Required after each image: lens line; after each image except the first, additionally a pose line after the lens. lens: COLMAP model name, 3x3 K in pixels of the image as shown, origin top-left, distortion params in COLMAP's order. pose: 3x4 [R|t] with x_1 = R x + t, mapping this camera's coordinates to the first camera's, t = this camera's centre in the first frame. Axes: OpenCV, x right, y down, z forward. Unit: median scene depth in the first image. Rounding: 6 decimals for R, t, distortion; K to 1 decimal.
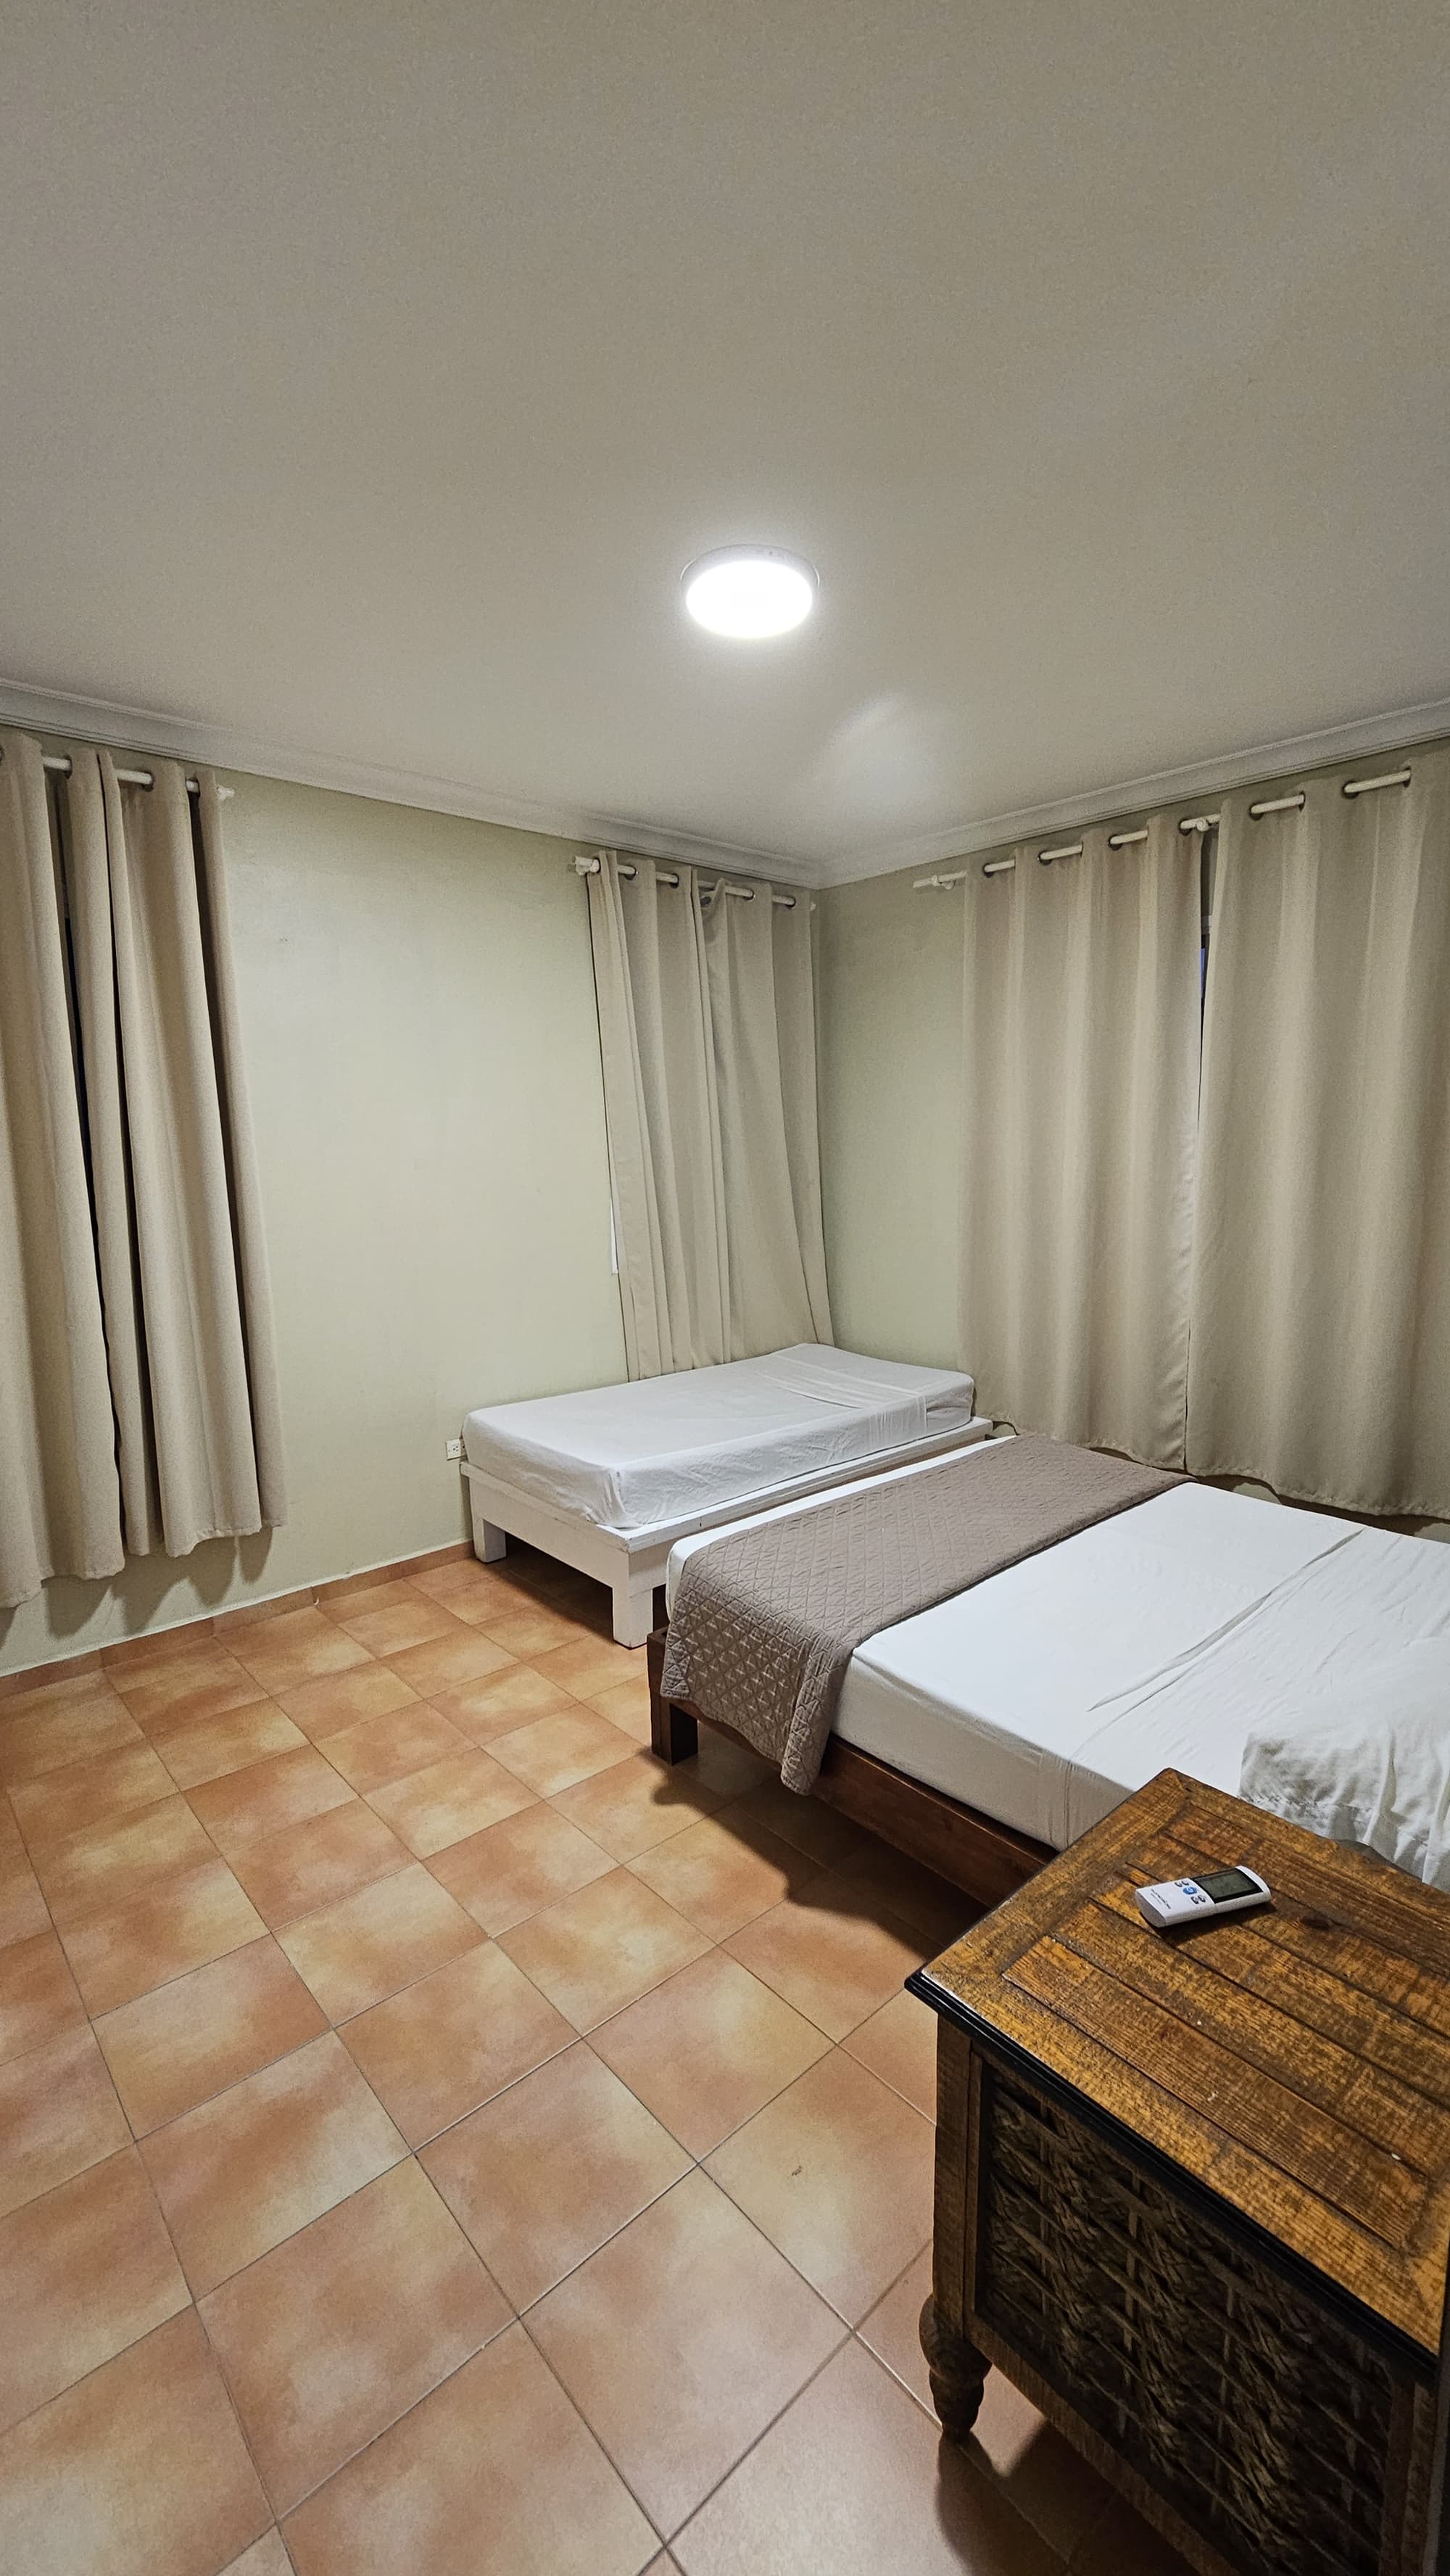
lens RADIAL K [[1040.8, 0, 725.0], [0, 1040.8, 1288.0], [0, 0, 1]] dist [-0.013469, -0.000096]
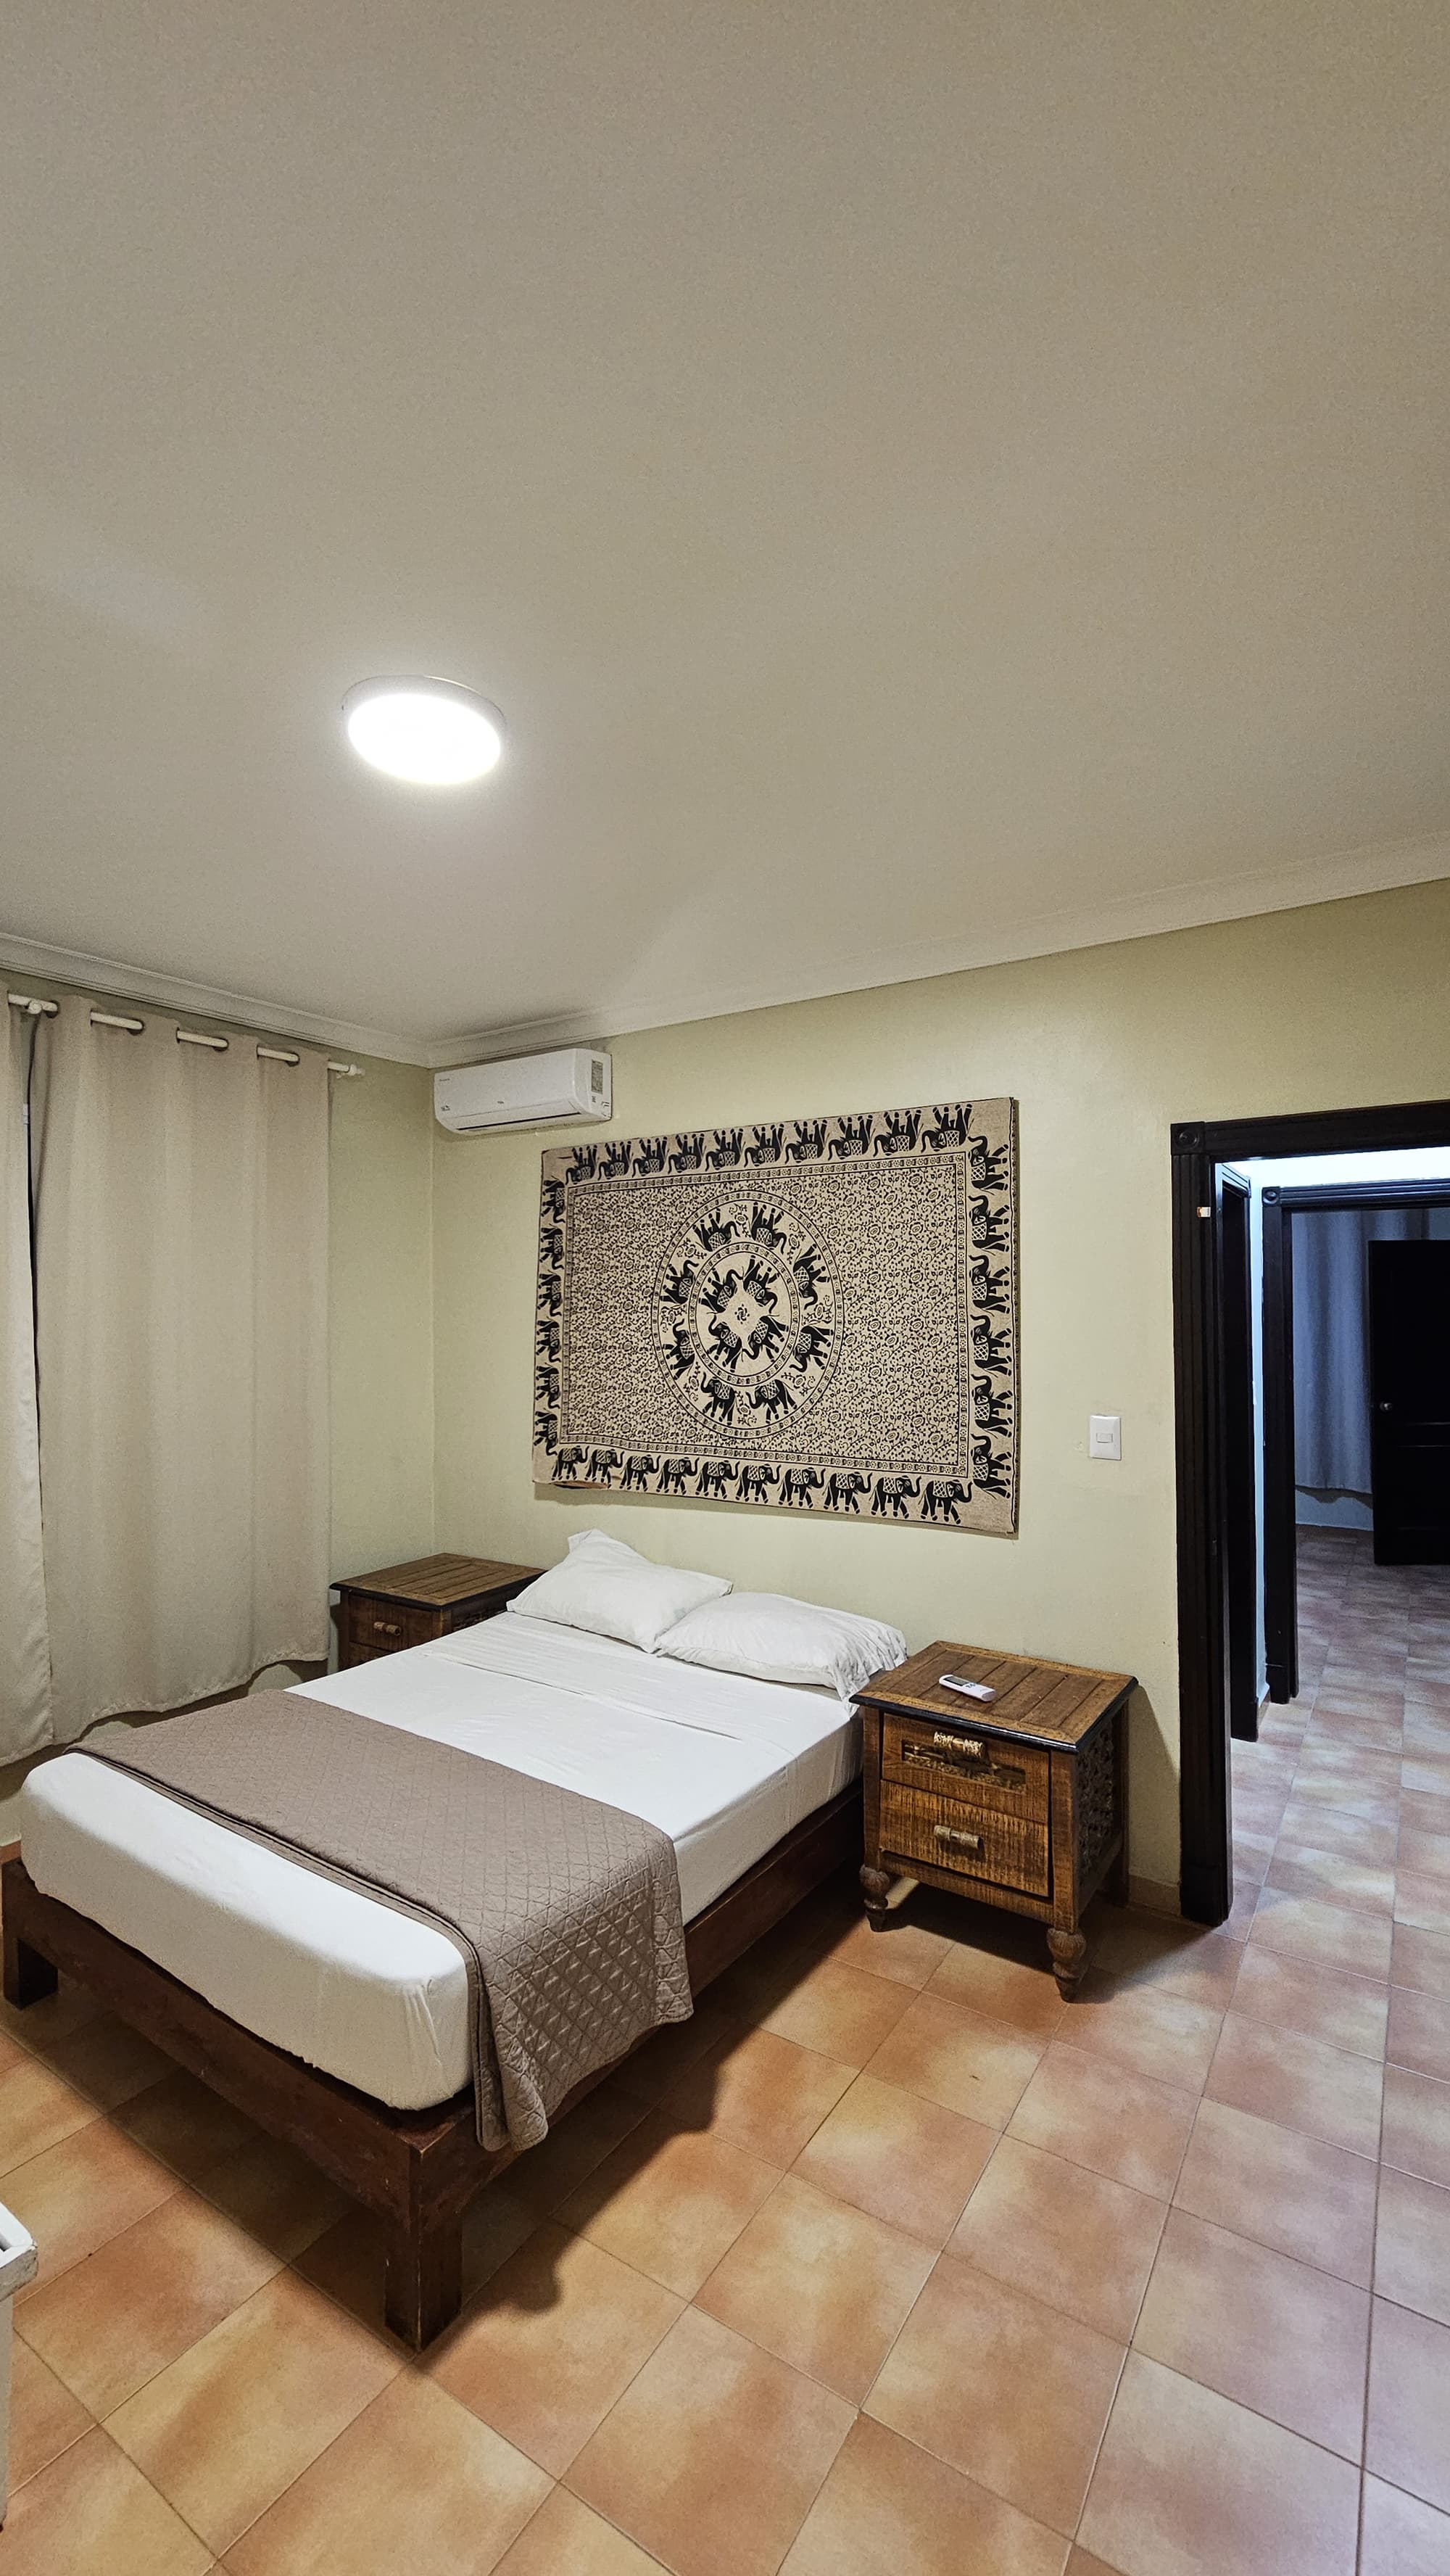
lens RADIAL K [[1057.7, 0, 734.0], [0, 1057.7, 1301.0], [0, 0, 1]] dist [-0.002071, -0.000267]
pose [[-0.253004, 0.020874, 0.967240, -0.971055], [0.149848, 0.988548, 0.017862, -0.204459], [-0.955790, 0.149458, -0.253234, 1.167008]]
